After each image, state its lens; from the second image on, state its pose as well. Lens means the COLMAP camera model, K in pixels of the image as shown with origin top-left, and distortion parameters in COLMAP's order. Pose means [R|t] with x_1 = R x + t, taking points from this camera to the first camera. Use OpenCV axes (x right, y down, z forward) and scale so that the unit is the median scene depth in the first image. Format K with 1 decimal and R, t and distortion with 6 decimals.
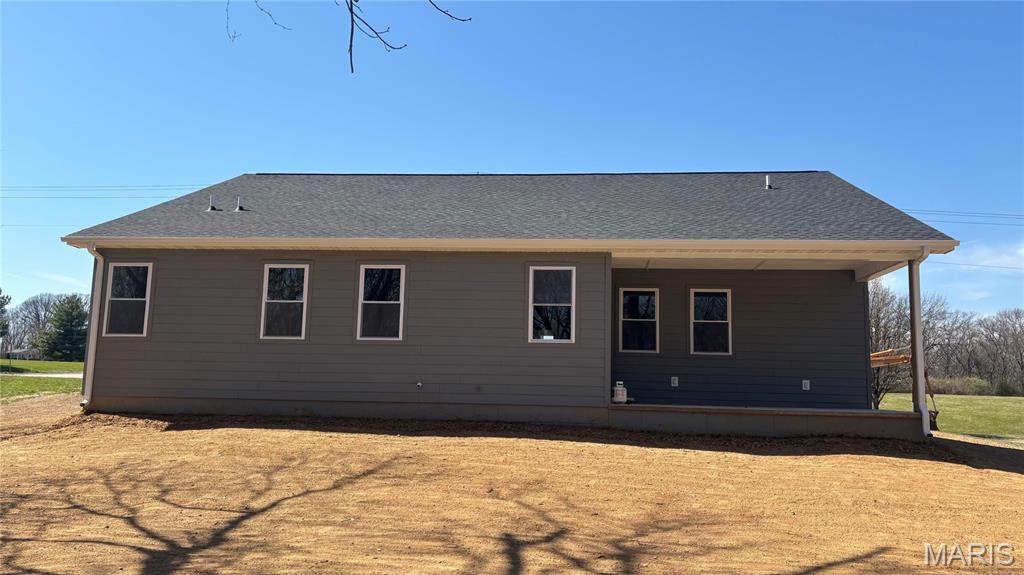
lens RADIAL K [[768.0, 0, 512.0], [0, 768.0, 287.5], [0, 0, 1]] dist [0.088708, -0.082462]
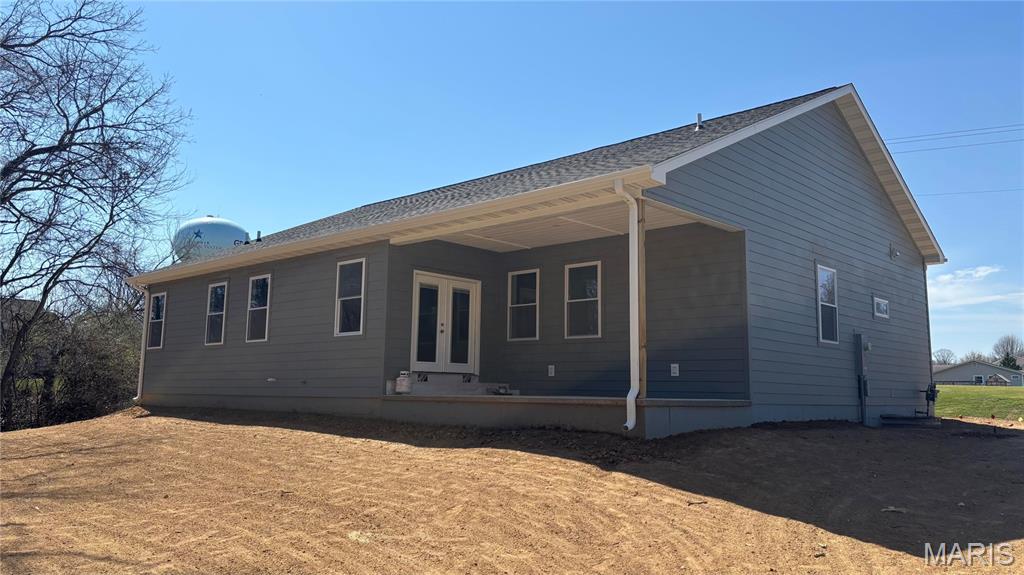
lens RADIAL K [[768.0, 0, 512.0], [0, 768.0, 287.5], [0, 0, 1]] dist [0.088708, -0.082462]
pose [[0.853060, -0.080618, -0.515548, 0.705903], [0.082607, 0.996399, -0.019125, 0.042857], [0.515233, -0.026273, 0.856647, 0.226965]]
